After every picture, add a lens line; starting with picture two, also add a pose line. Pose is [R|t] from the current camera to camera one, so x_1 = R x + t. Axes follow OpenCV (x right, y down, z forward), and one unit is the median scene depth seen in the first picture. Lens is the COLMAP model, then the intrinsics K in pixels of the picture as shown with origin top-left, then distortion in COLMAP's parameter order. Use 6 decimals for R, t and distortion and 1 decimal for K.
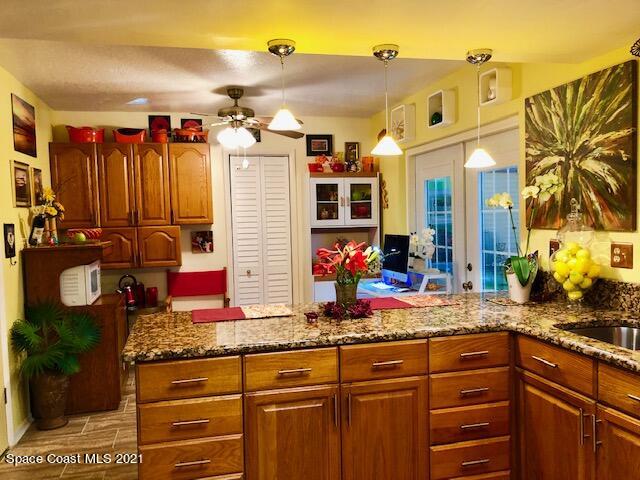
lens RADIAL K [[526.4, 0, 318.2], [0, 526.4, 242.0], [0, 0, 1]] dist [0.028794, -0.013786]
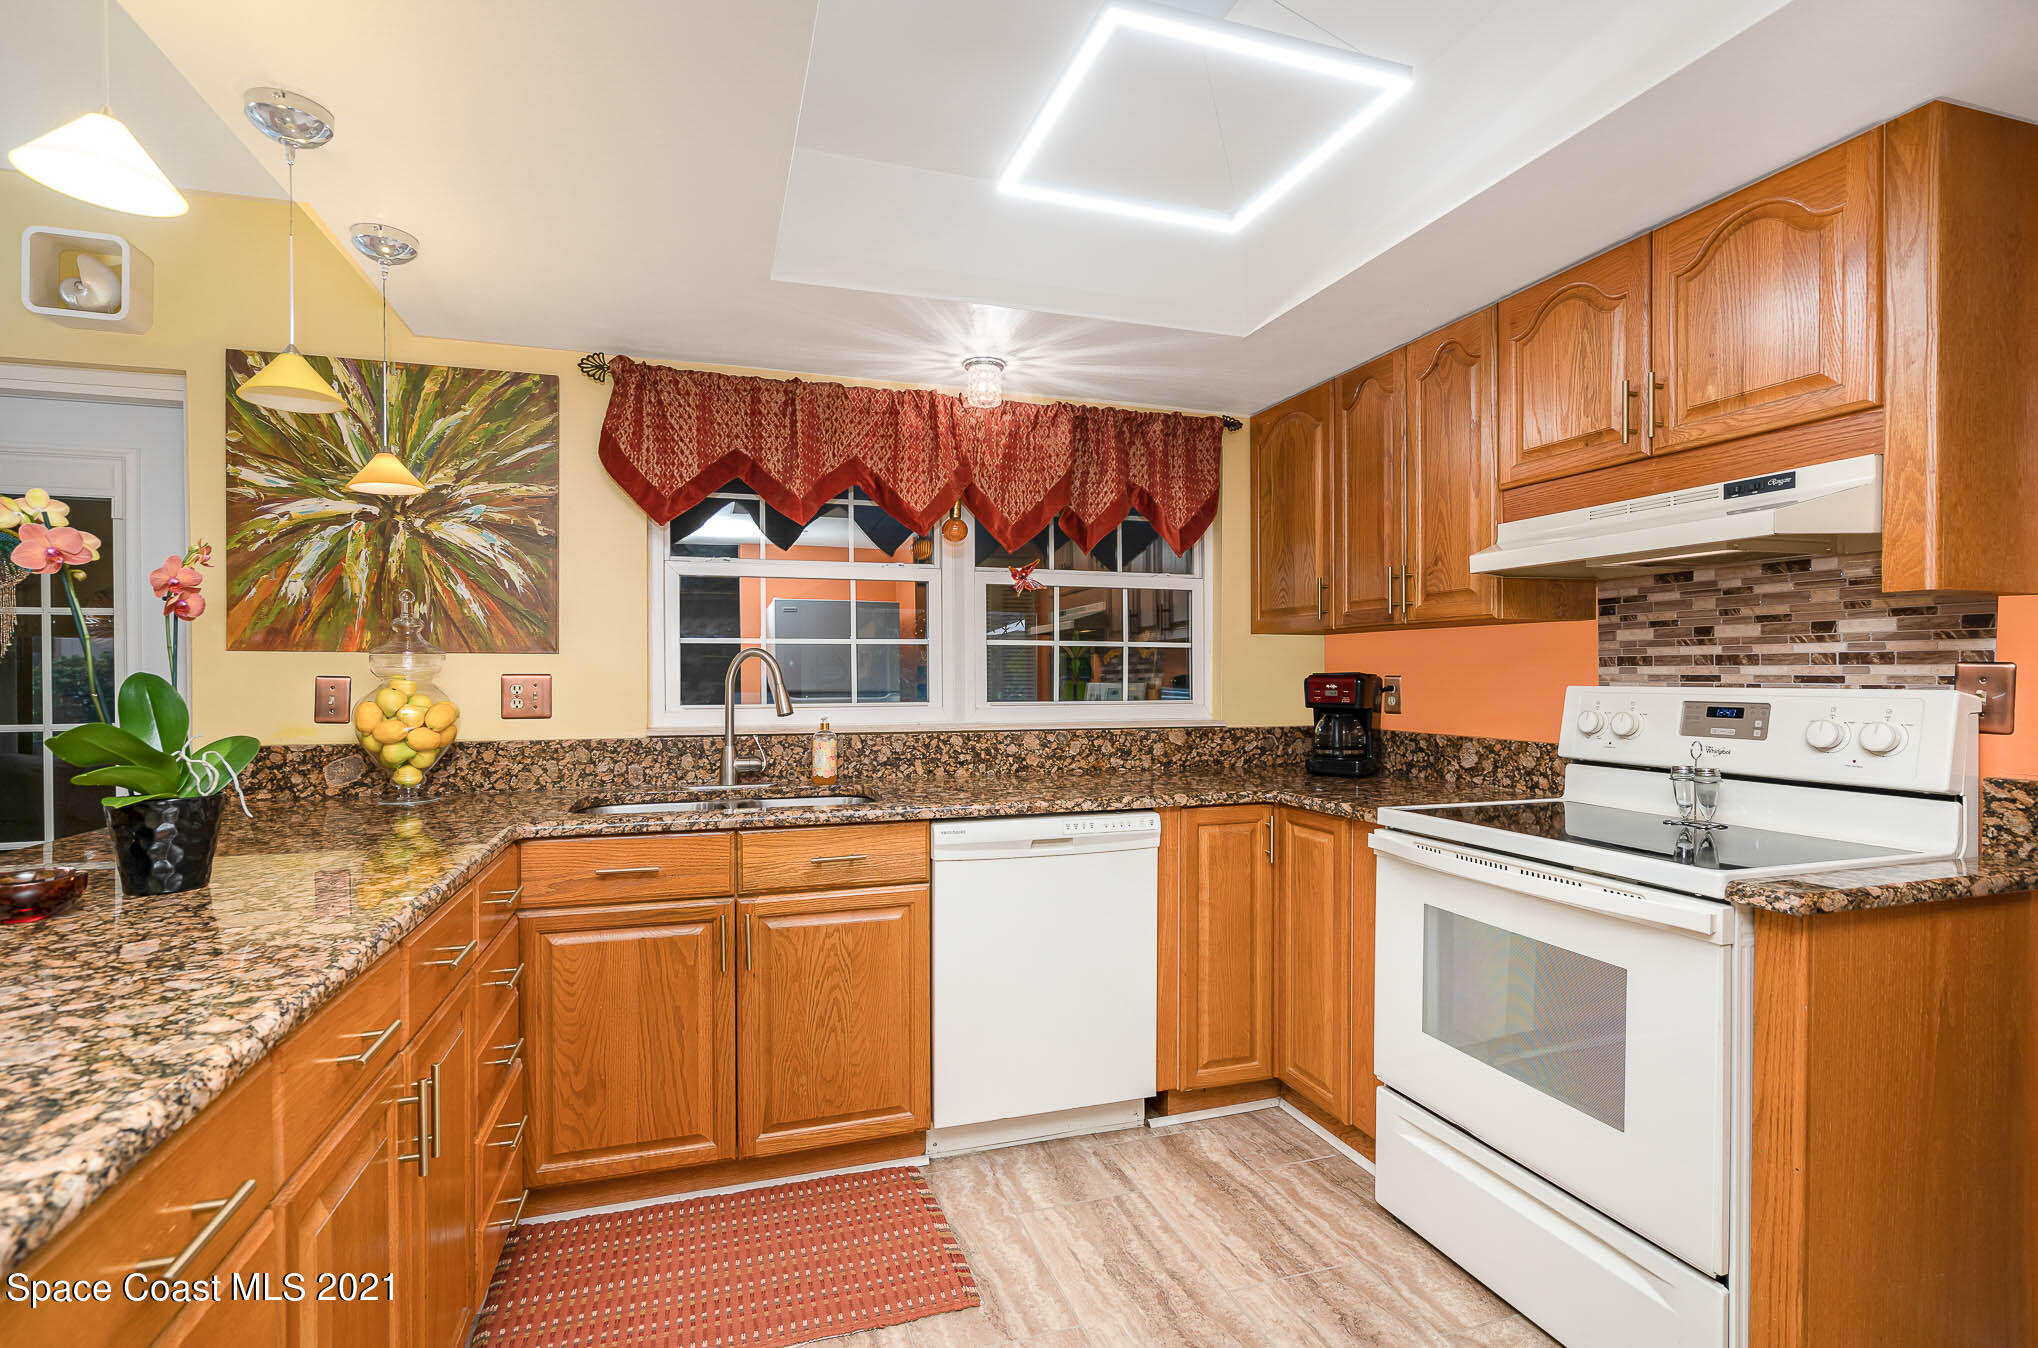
lens RADIAL K [[930.7, 0, 1008.0], [0, 930.7, 674.6], [0, 0, 1]] dist [-0.004964, 0.000523]
pose [[-0.051574, 0.020537, 0.998458, -0.462950], [0.050170, 0.998579, -0.017948, 0.044316], [-0.997408, 0.049167, -0.052531, 0.507929]]
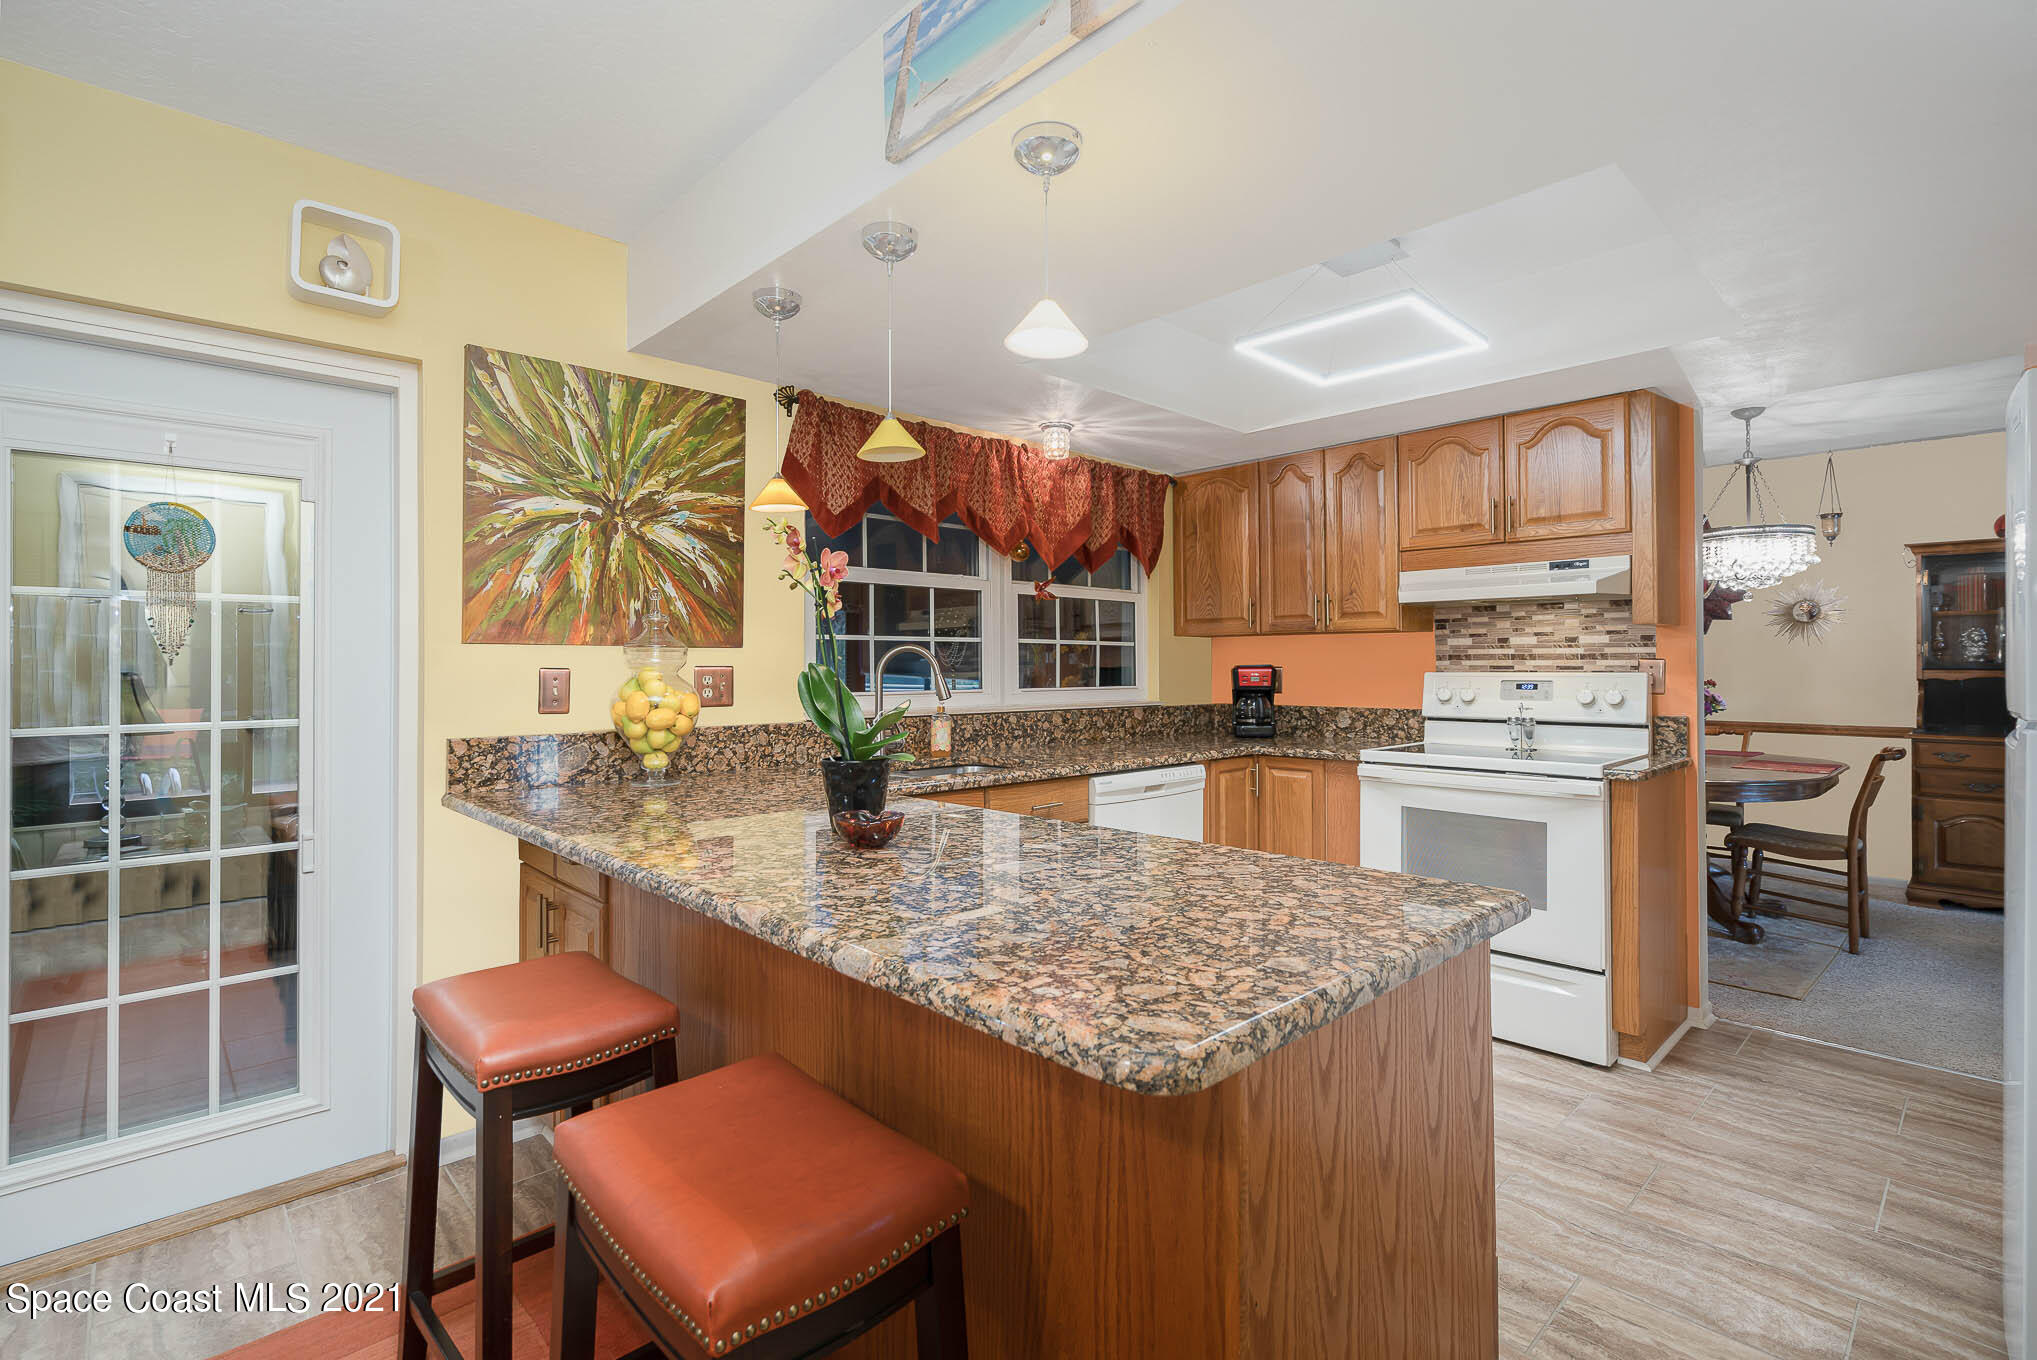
lens RADIAL K [[919.5, 0, 1007.8], [0, 919.5, 649.7], [0, 0, 1]] dist [-0.017992, -0.000054]
pose [[-0.468320, 0.039264, 0.882686, -0.558666], [0.055080, 0.998366, -0.015186, 0.016325], [-0.881840, 0.041506, -0.469718, 1.169204]]
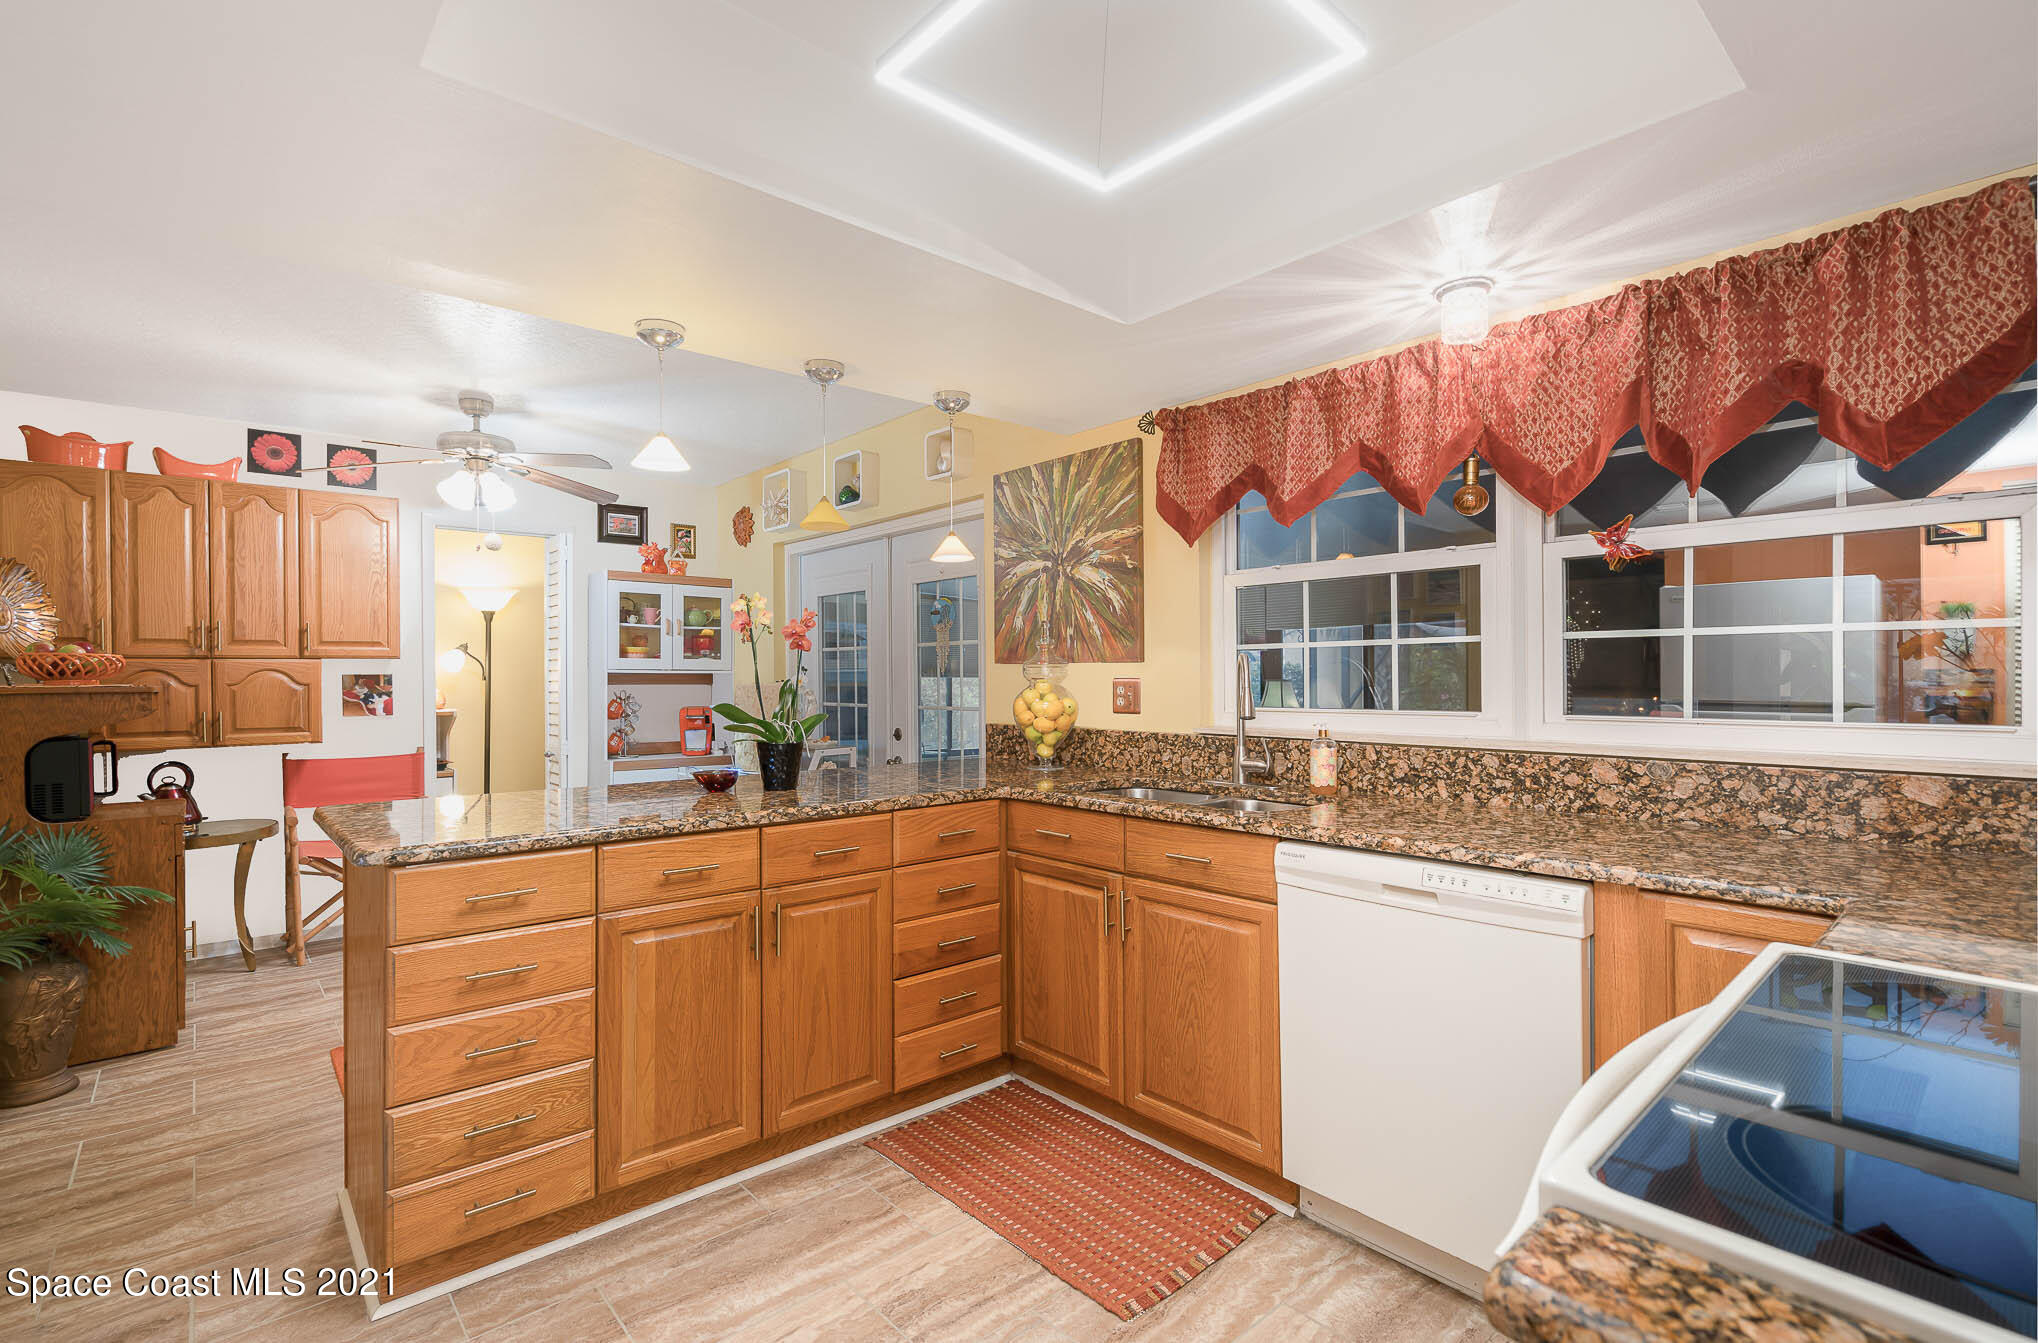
lens RADIAL K [[930.7, 0, 1005.1], [0, 930.7, 673.3], [0, 0, 1]] dist [-0.004964, 0.000523]
pose [[0.894085, 0.022364, 0.447339, -0.154497], [0.004659, 0.998234, -0.059216, 0.066903], [-0.447873, 0.055028, 0.892402, -0.079220]]
